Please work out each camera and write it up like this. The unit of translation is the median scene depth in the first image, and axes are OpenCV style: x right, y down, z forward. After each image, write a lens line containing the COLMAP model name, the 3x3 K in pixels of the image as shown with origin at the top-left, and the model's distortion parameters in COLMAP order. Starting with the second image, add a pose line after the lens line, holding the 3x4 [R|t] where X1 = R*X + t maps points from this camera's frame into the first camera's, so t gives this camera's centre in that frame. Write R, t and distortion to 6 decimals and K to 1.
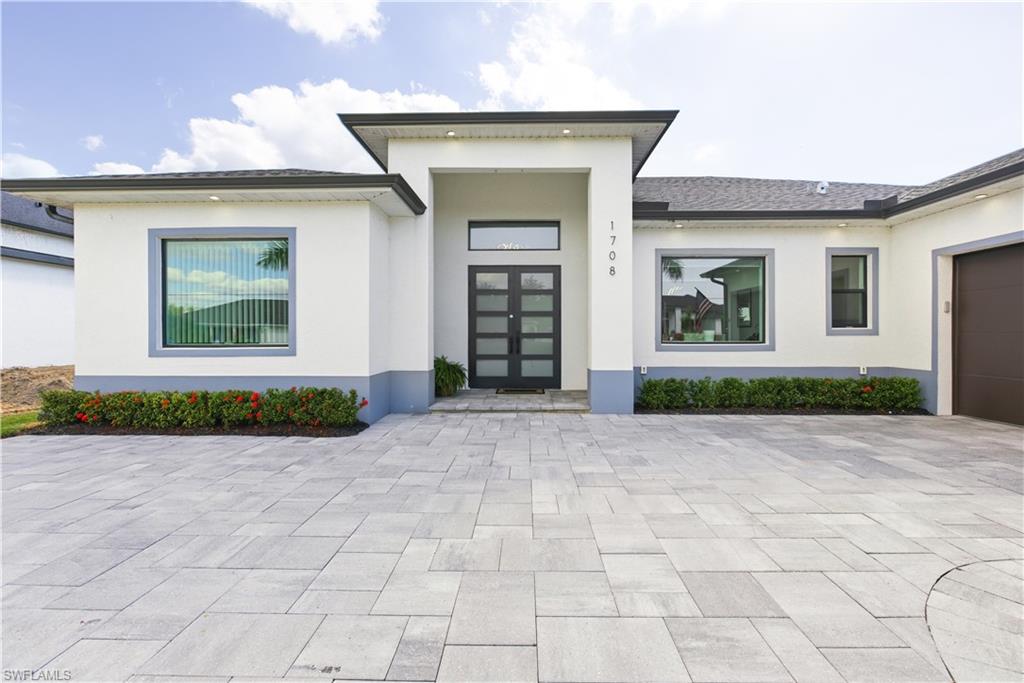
lens RADIAL K [[454.4, 0, 514.9], [0, 454.4, 337.8], [0, 0, 1]] dist [-0.004043, -0.000291]
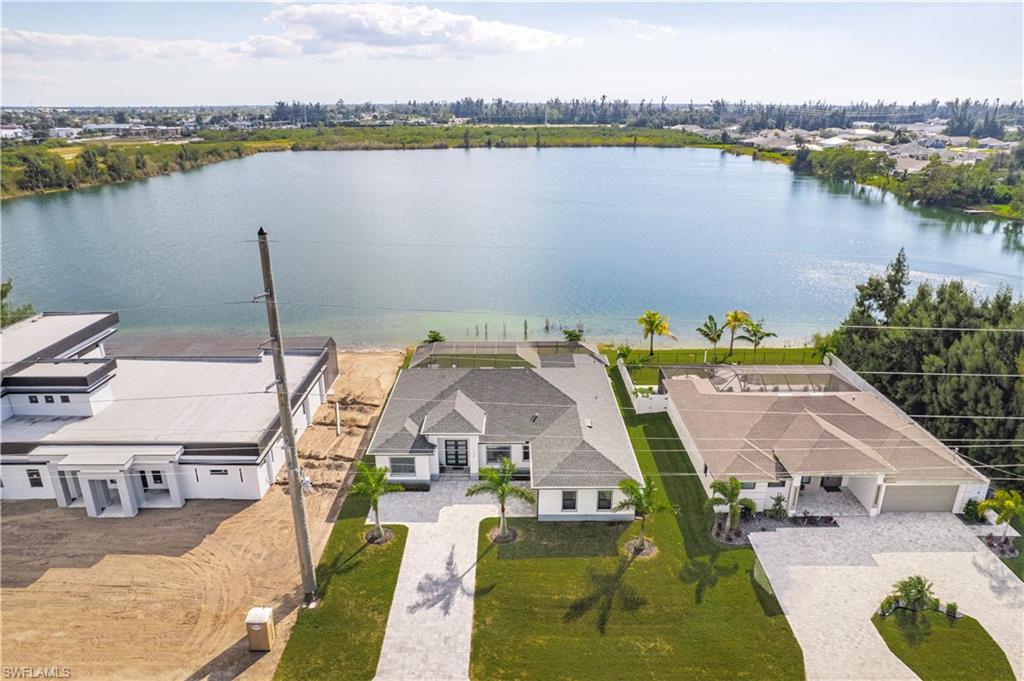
lens RADIAL K [[661.5, 0, 516.2], [0, 661.5, 336.9], [0, 0, 1]] dist [-0.082415, 0.074097]
pose [[0.999783, -0.008521, 0.019008, 0.549568], [0.001732, 0.943347, 0.331805, -3.793590], [-0.020758, -0.331700, 0.943157, -5.449076]]
